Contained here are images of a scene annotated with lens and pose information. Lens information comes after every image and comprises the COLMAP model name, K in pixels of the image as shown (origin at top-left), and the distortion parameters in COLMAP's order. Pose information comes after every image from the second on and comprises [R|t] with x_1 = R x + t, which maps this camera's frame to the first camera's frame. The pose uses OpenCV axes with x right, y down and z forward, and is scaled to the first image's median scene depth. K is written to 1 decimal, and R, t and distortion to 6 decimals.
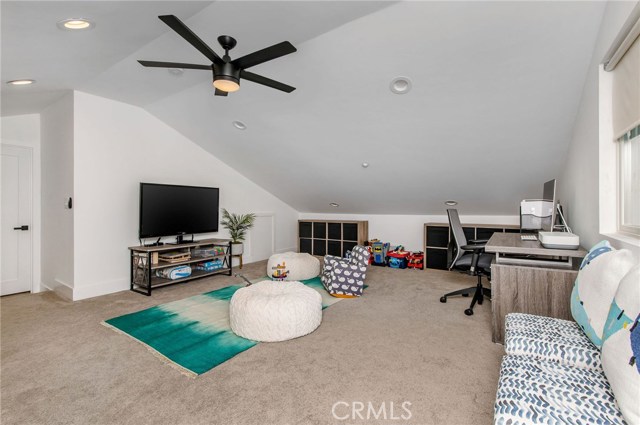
lens RADIAL K [[290.7, 0, 319.7], [0, 290.7, 209.0], [0, 0, 1]] dist [0.004065, 0.000166]
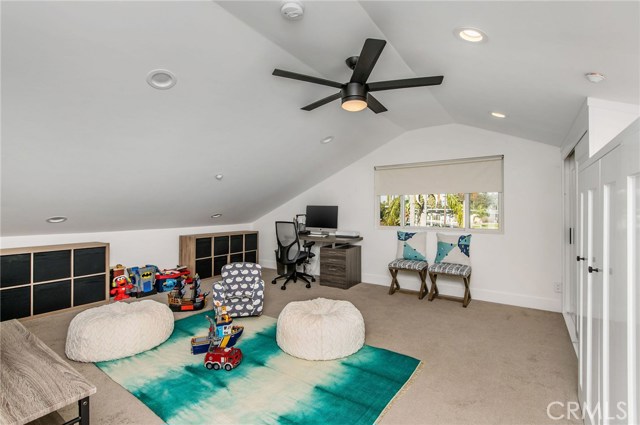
lens RADIAL K [[298.8, 0, 318.6], [0, 298.8, 212.6], [0, 0, 1]] dist [-0.002952, -0.000112]
pose [[0.038323, 0.013591, 0.999173, -0.780929], [0.038289, 0.999153, -0.015059, 0.003065], [-0.998532, 0.038835, 0.037770, 0.674376]]
